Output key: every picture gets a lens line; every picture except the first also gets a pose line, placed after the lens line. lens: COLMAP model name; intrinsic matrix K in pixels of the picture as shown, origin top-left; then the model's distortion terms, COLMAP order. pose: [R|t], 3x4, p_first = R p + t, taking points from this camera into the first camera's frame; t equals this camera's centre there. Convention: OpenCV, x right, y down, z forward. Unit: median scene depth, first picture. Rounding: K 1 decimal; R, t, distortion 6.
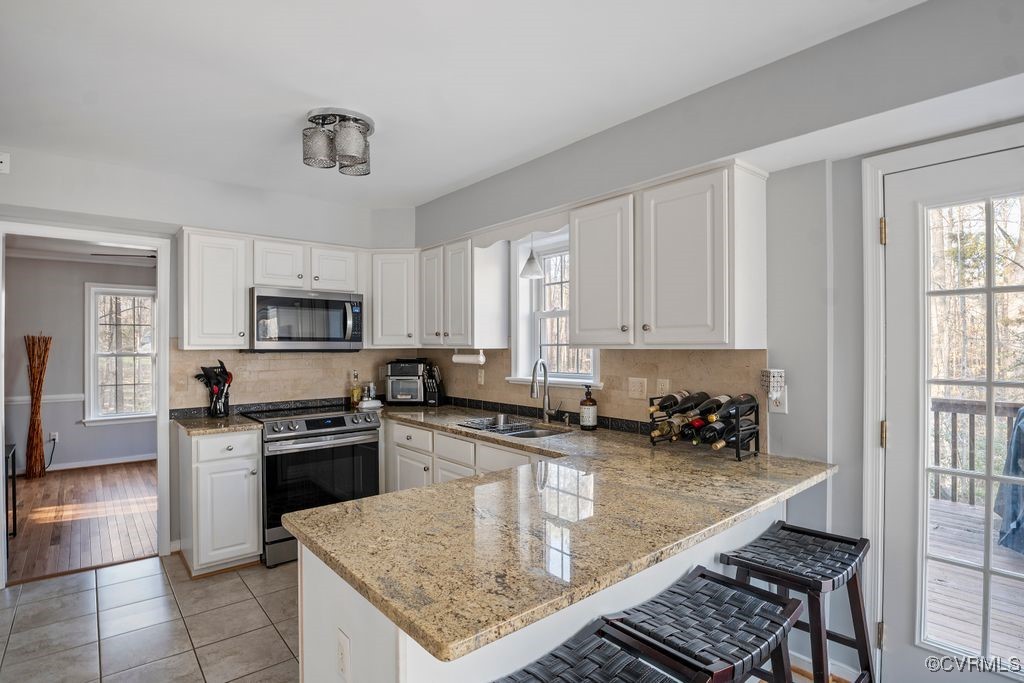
lens RADIAL K [[512.9, 0, 511.6], [0, 512.9, 343.2], [0, 0, 1]] dist [-0.030786, -0.001708]
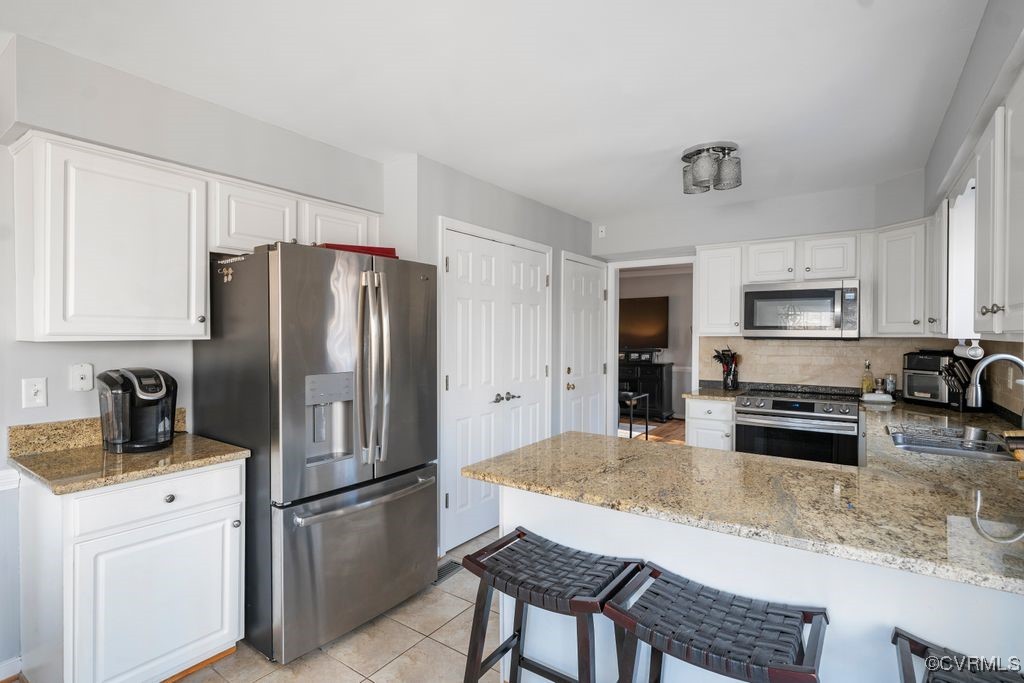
lens RADIAL K [[512.9, 0, 509.4], [0, 512.9, 338.8], [0, 0, 1]] dist [-0.030786, -0.001708]
pose [[0.246628, 0.015799, -0.968981, 0.516034], [0.001924, 0.999857, 0.016792, -0.003881], [0.969108, -0.006006, 0.246562, 0.158182]]
